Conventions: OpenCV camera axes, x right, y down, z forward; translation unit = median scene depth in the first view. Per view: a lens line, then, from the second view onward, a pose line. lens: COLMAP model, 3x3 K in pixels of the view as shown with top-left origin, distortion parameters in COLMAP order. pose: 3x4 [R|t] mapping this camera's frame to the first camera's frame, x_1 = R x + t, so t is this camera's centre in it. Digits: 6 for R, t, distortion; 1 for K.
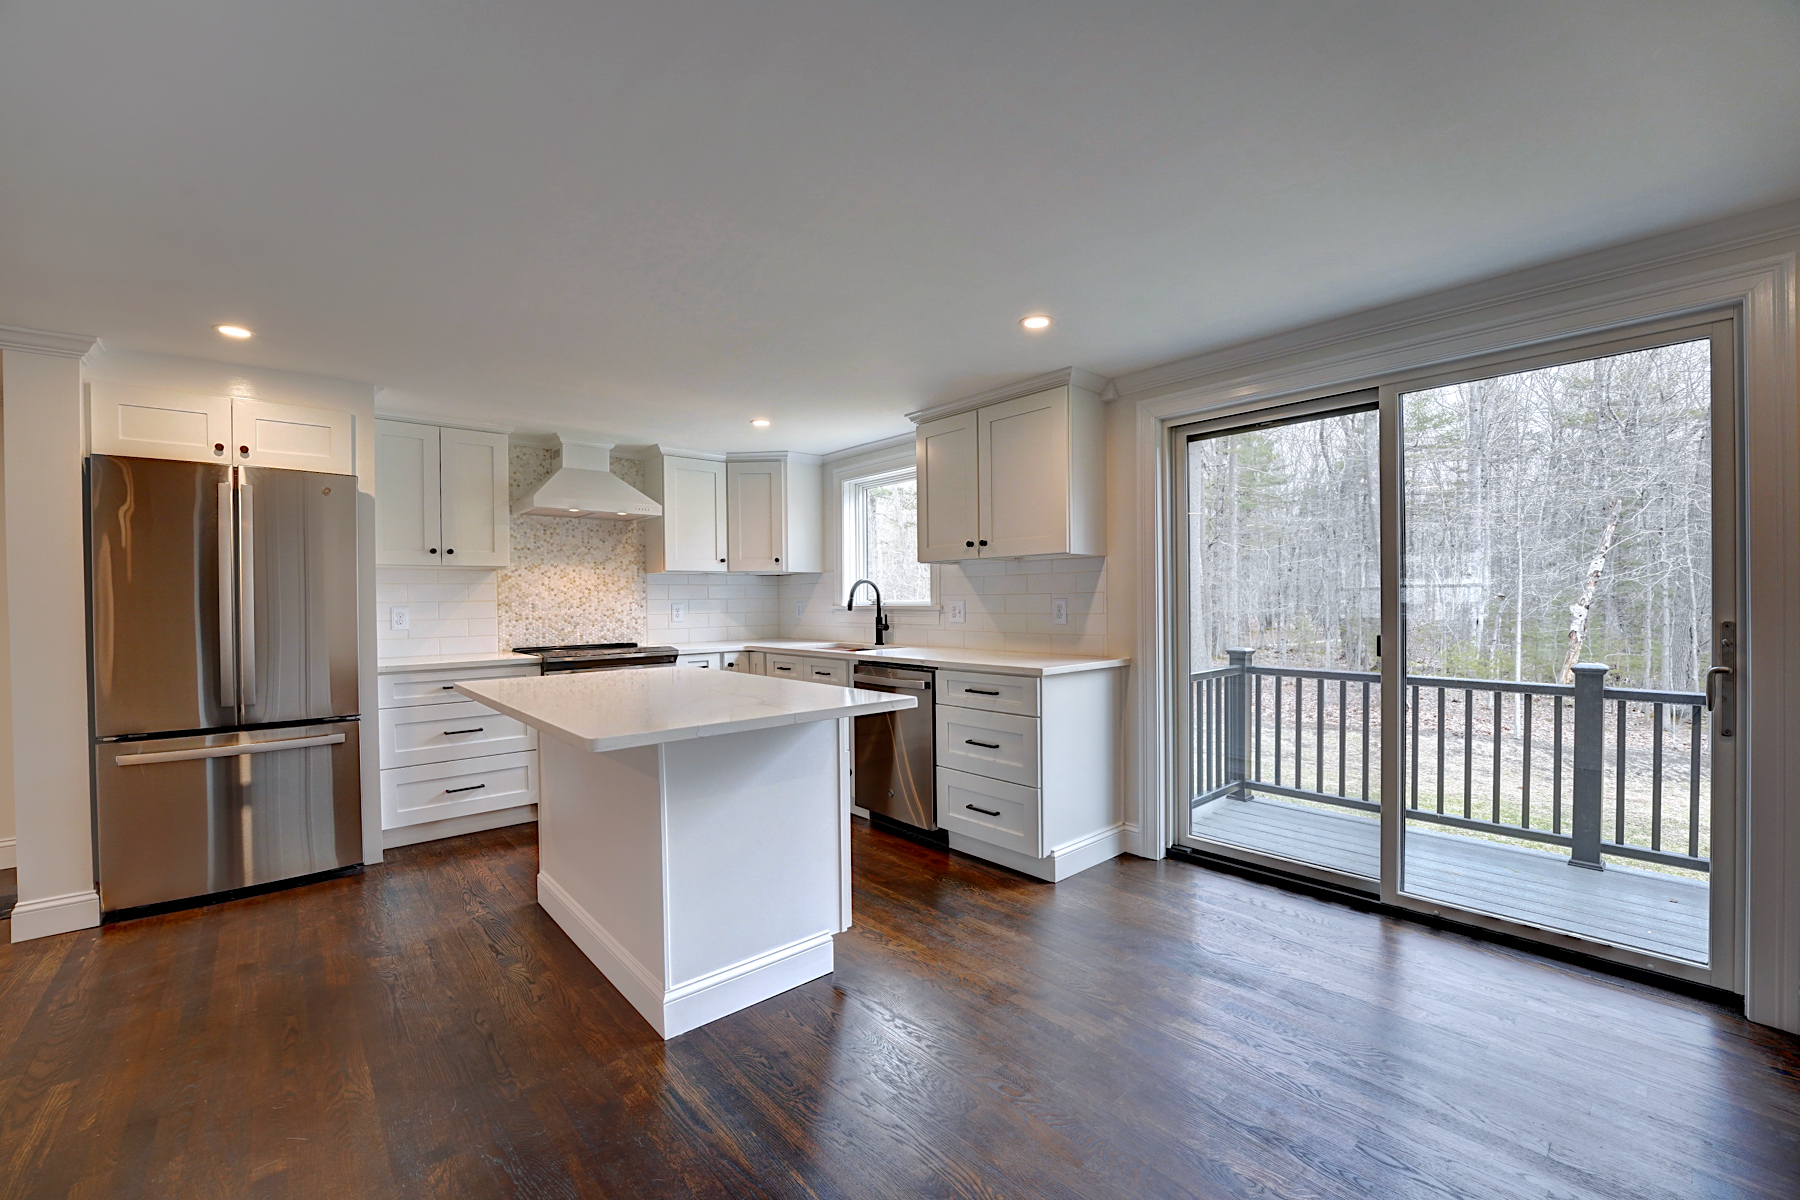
lens RADIAL K [[731.5, 0, 890.7], [0, 731.5, 604.3], [0, 0, 1]] dist [-0.027756, 0.002843]
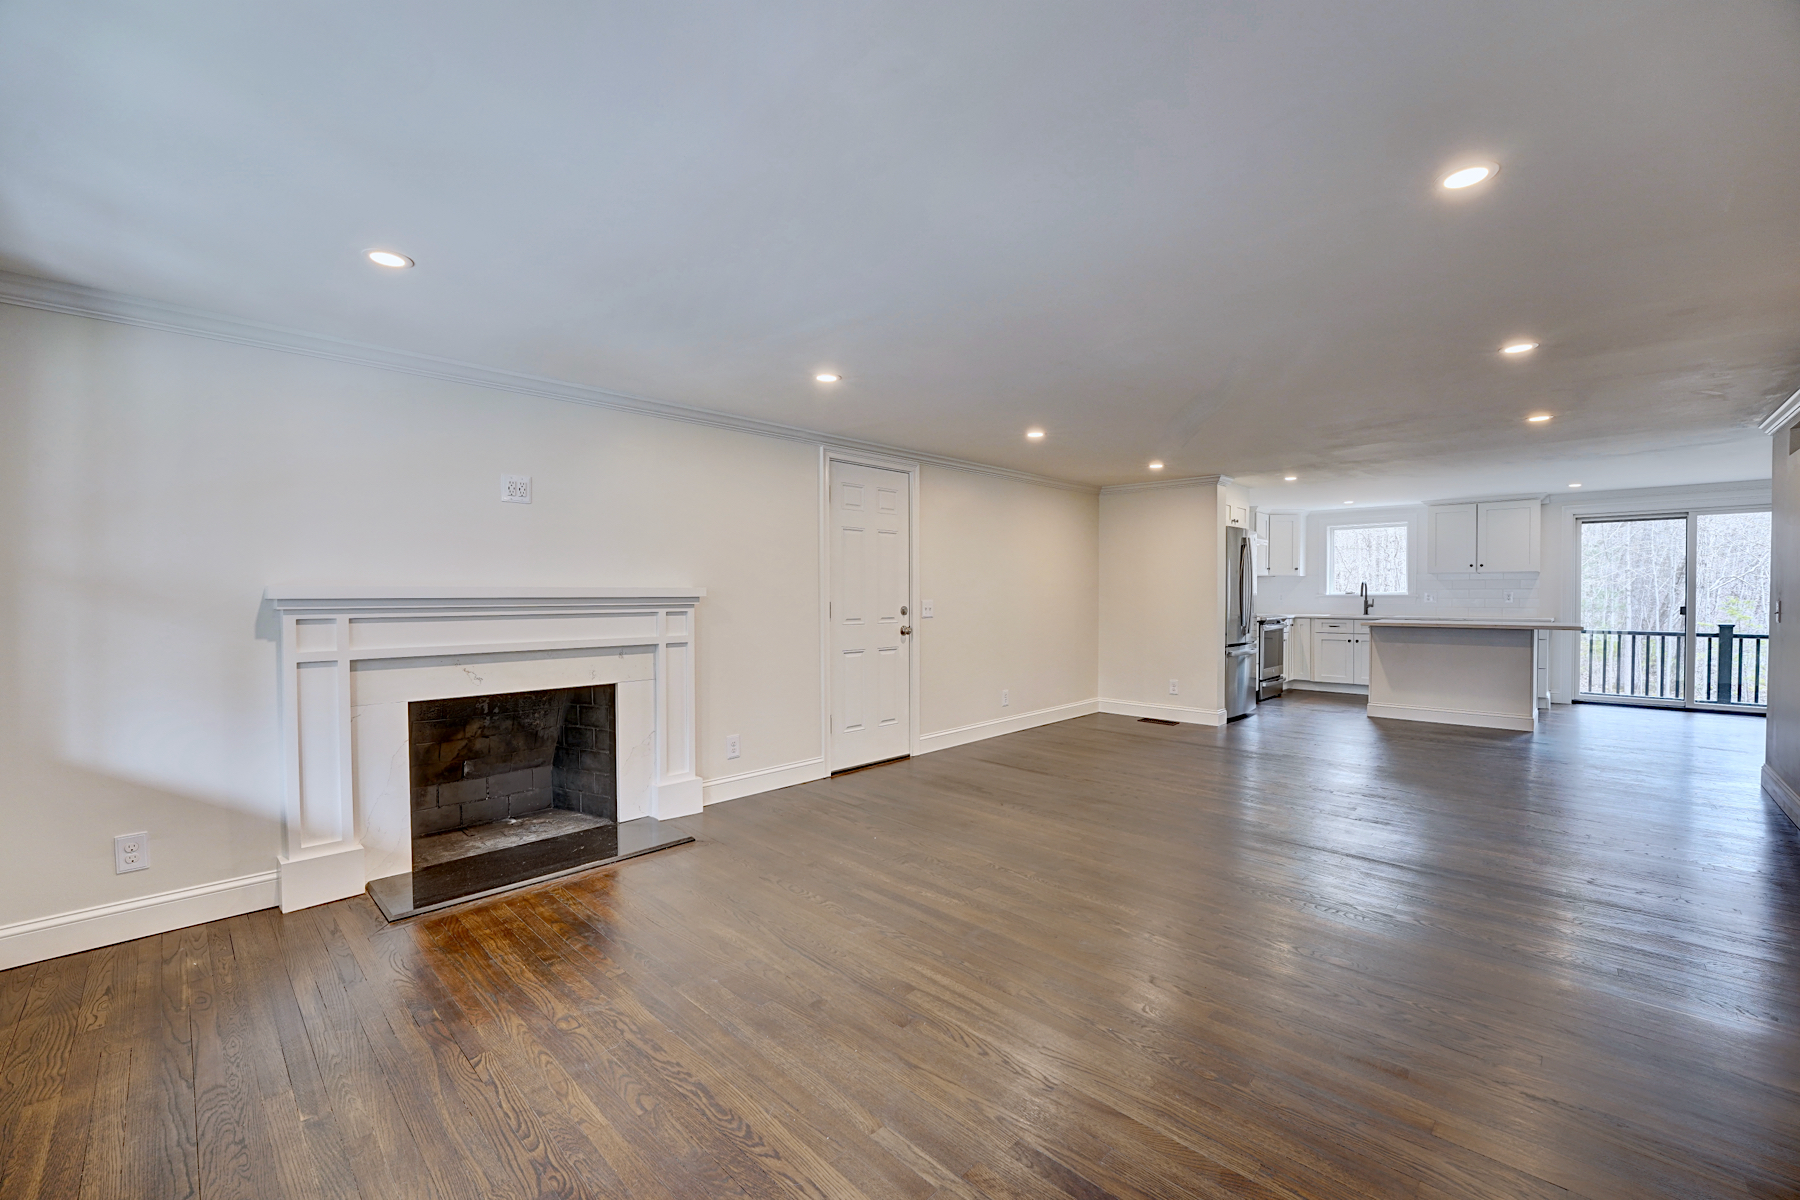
lens RADIAL K [[731.5, 0, 896.9], [0, 731.5, 606.6], [0, 0, 1]] dist [-0.027756, 0.002843]
pose [[0.996524, 0.007302, 0.082984, -1.426364], [-0.008173, 0.999915, 0.010158, 0.025016], [-0.082902, -0.010801, 0.996499, -0.792685]]
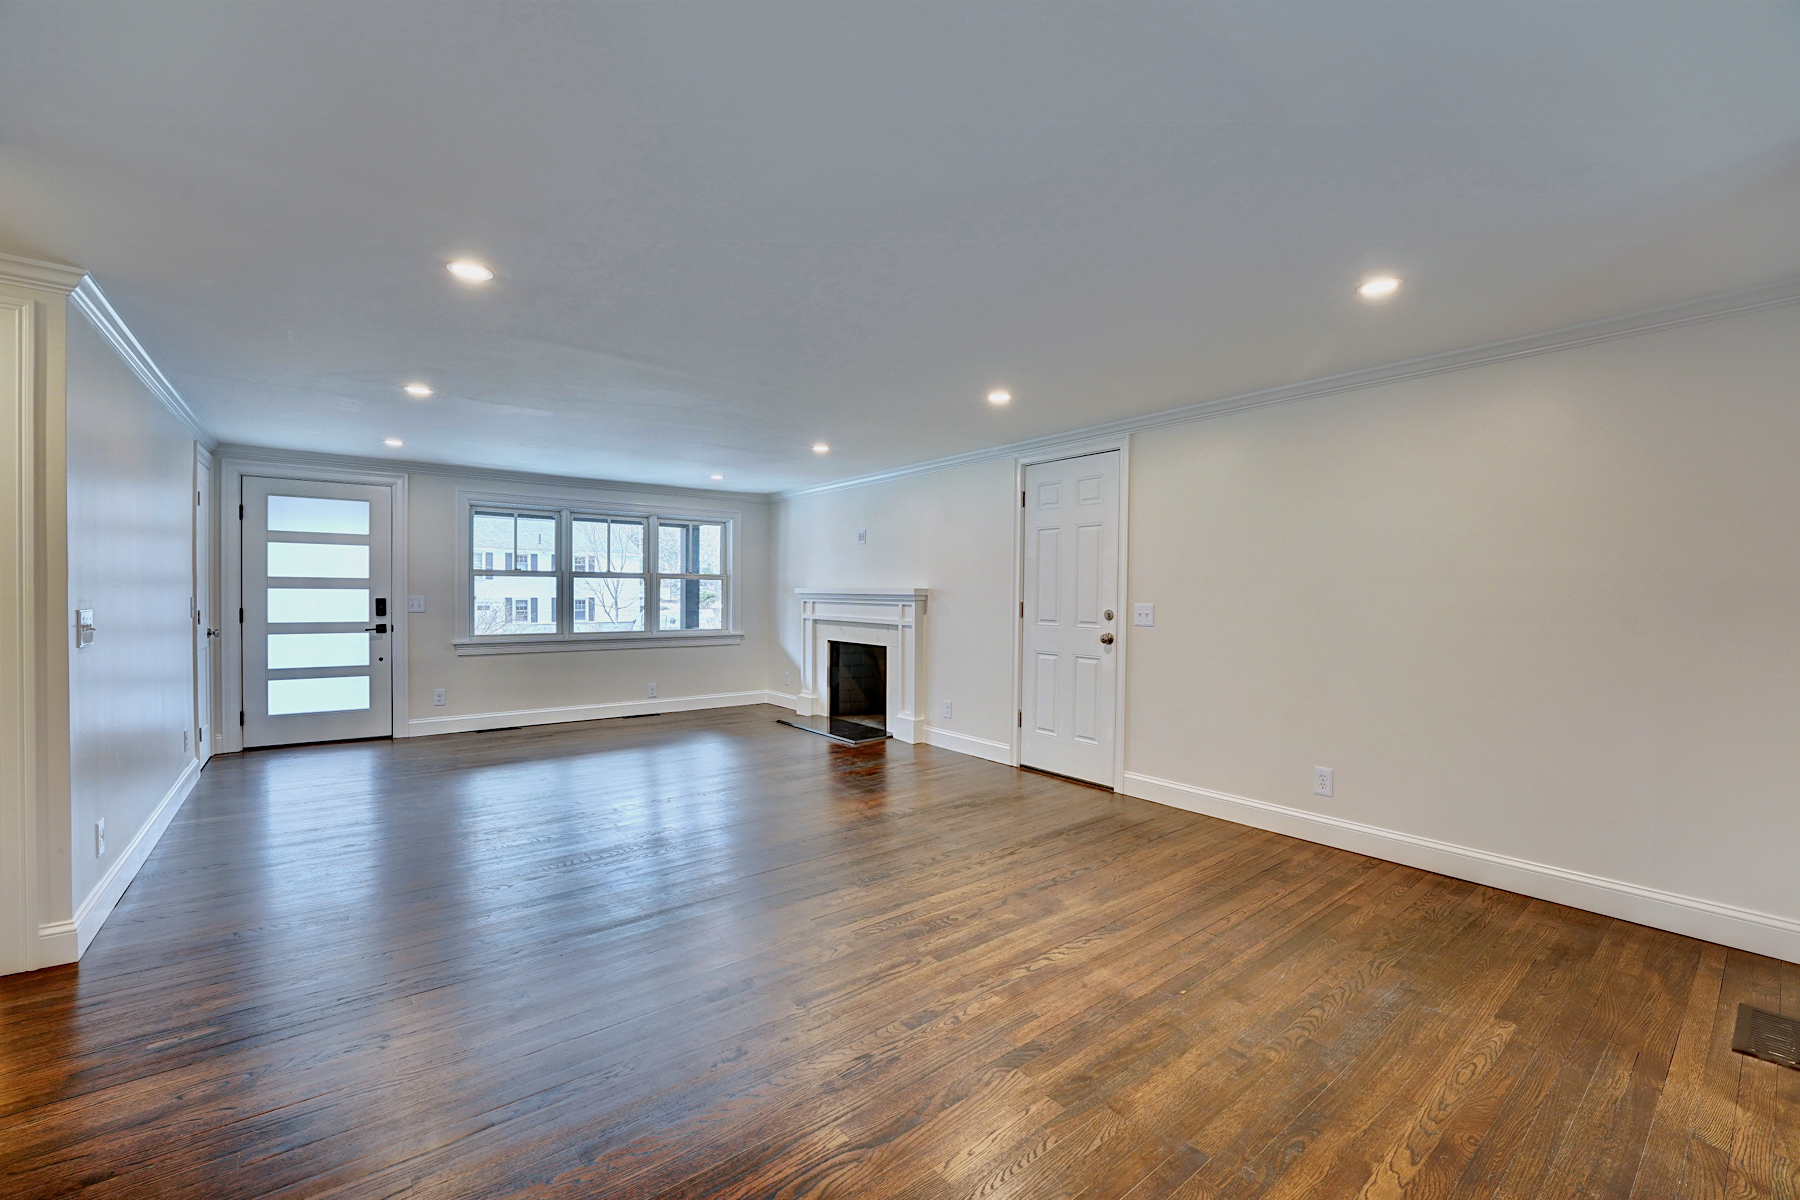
lens RADIAL K [[731.5, 0, 898.2], [0, 731.5, 609.1], [0, 0, 1]] dist [-0.027756, 0.002843]
pose [[-0.053257, 0.033349, -0.998024, -0.343205], [-0.015793, 0.999289, 0.034234, 0.006375], [0.998456, 0.017585, -0.052693, 0.119741]]
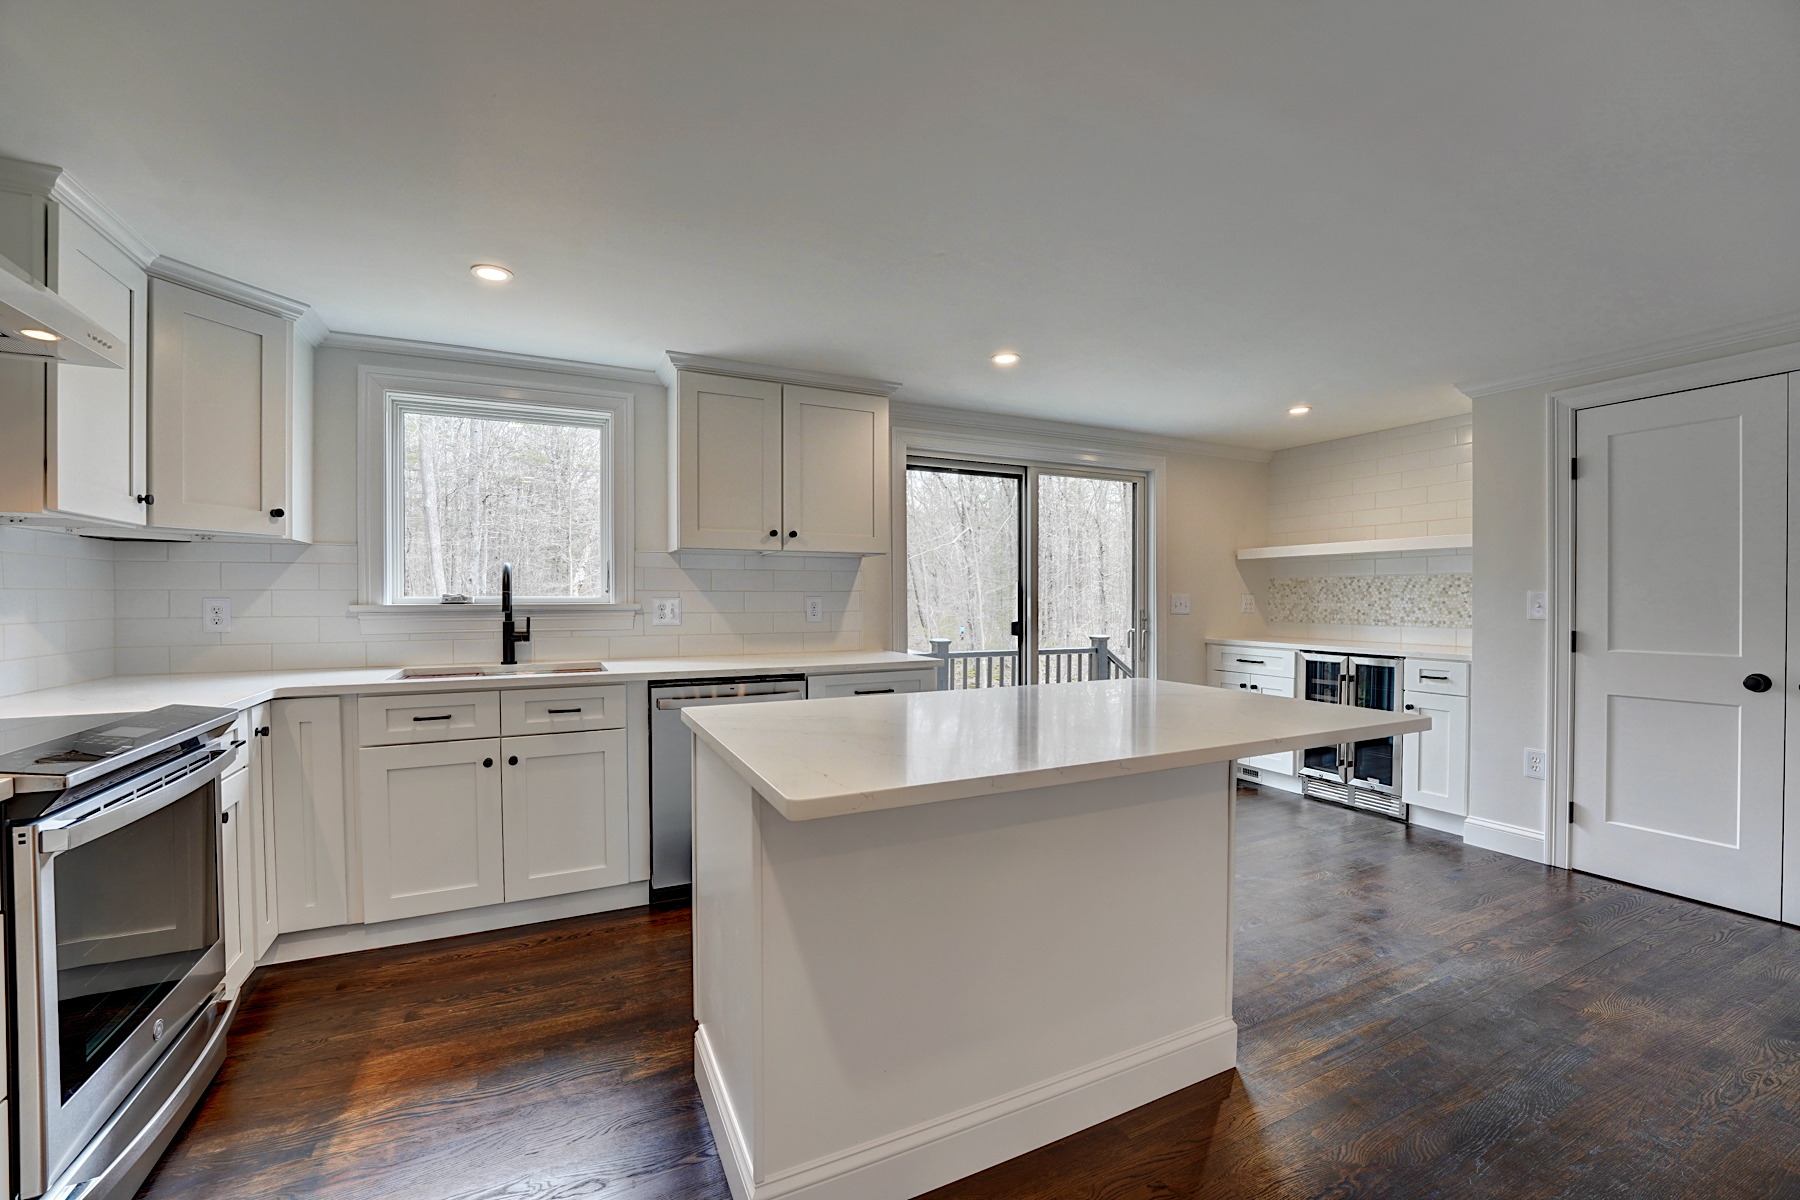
lens RADIAL K [[731.5, 0, 897.9], [0, 731.5, 606.8], [0, 0, 1]] dist [-0.027756, 0.002843]
pose [[0.257704, -0.001164, 0.966223, -0.570148], [0.003484, 0.999994, 0.000275, 0.005190], [-0.966218, 0.003296, 0.257706, 0.511475]]
